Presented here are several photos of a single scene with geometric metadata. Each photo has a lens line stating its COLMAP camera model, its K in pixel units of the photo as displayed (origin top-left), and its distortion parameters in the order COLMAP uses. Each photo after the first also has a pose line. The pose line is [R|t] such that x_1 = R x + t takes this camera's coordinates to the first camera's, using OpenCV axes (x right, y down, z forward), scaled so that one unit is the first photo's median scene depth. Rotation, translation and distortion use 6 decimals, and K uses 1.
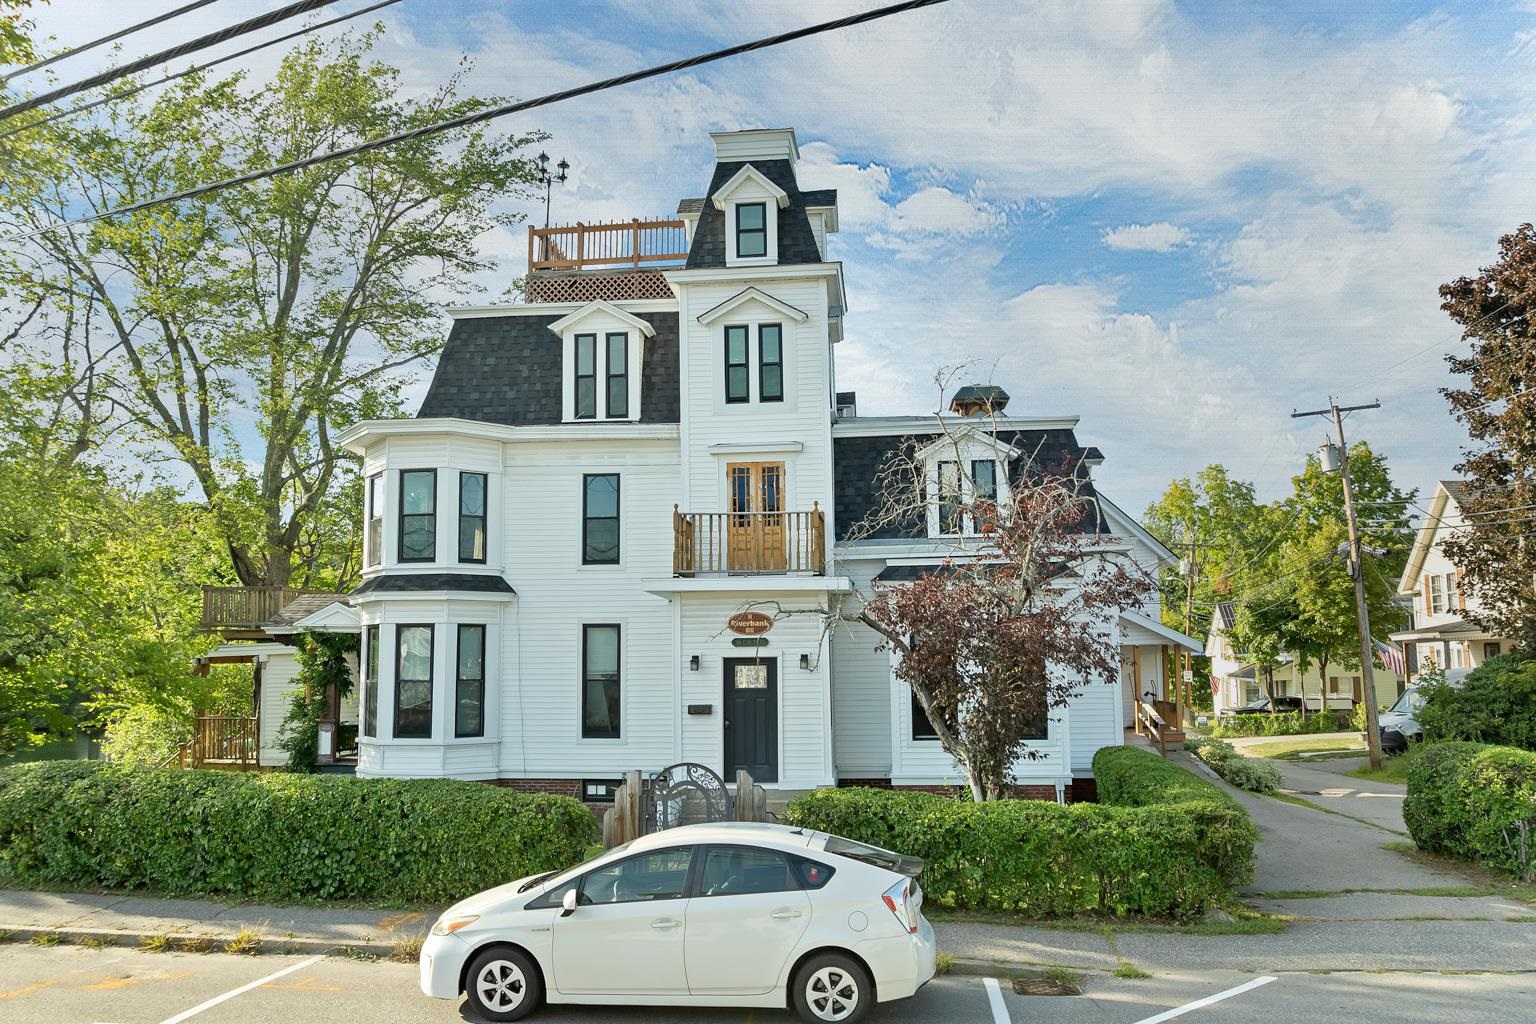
lens RADIAL K [[1115.3, 0, 756.5], [0, 1115.3, 520.8], [0, 0, 1]] dist [0.004493, -0.001210]
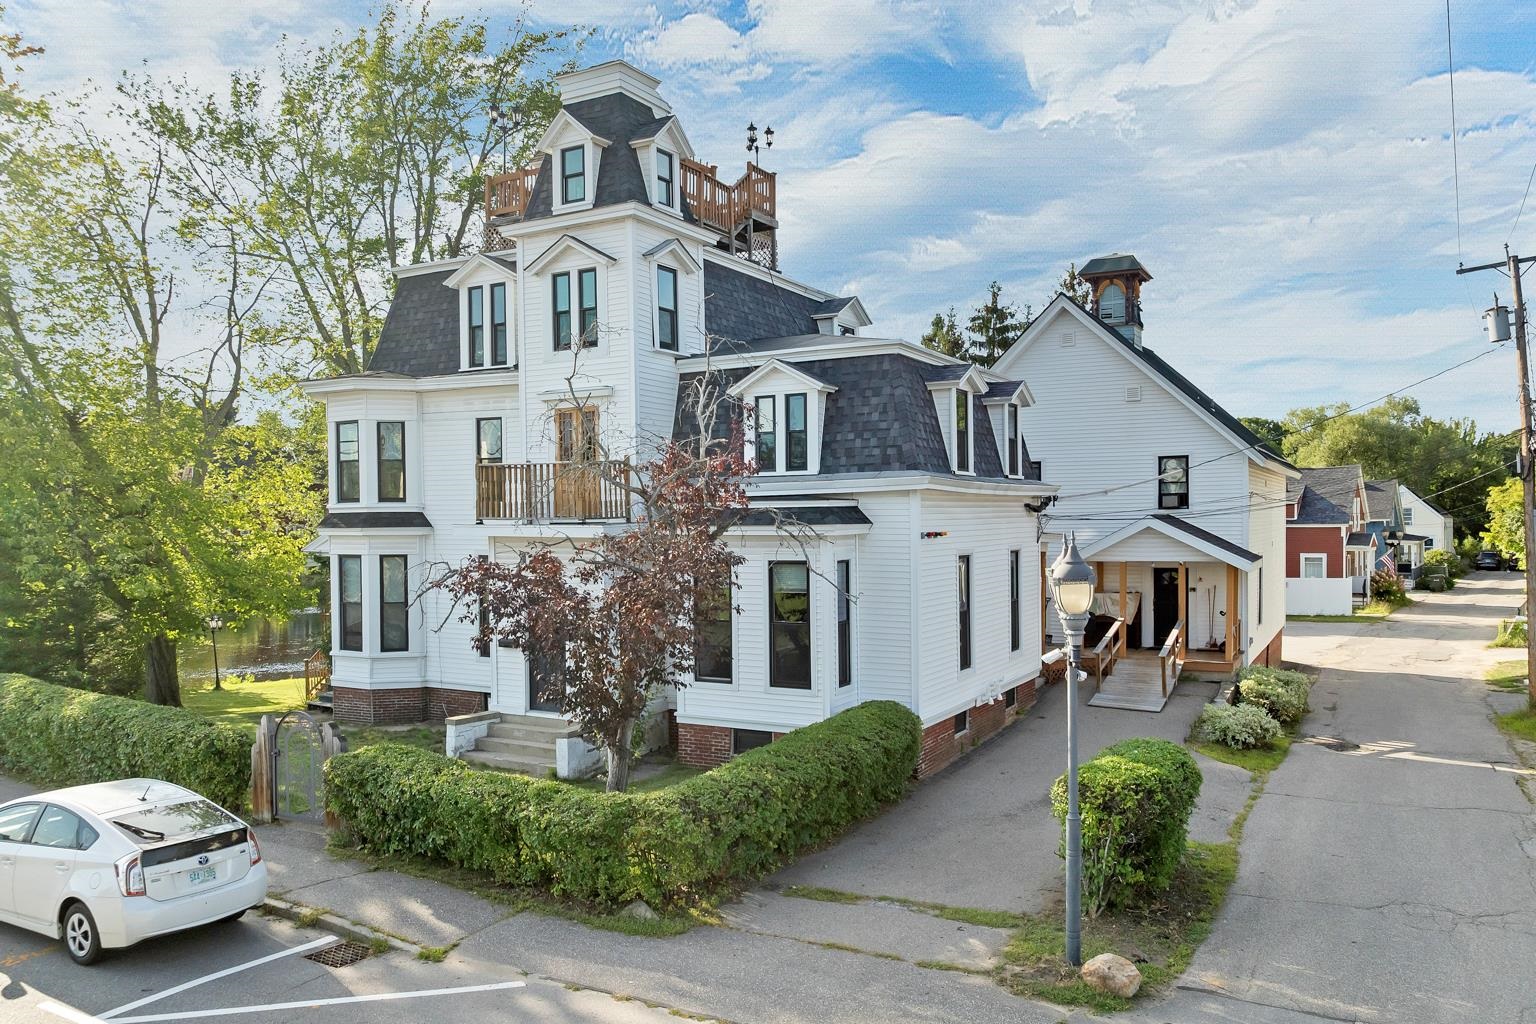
lens RADIAL K [[1115.3, 0, 755.1], [0, 1115.3, 520.6], [0, 0, 1]] dist [0.004493, -0.001210]
pose [[0.921645, 0.000493, -0.388035, 0.536536], [0.048686, 0.991950, 0.116897, -0.059007], [0.384969, -0.126629, 0.914201, 0.095827]]
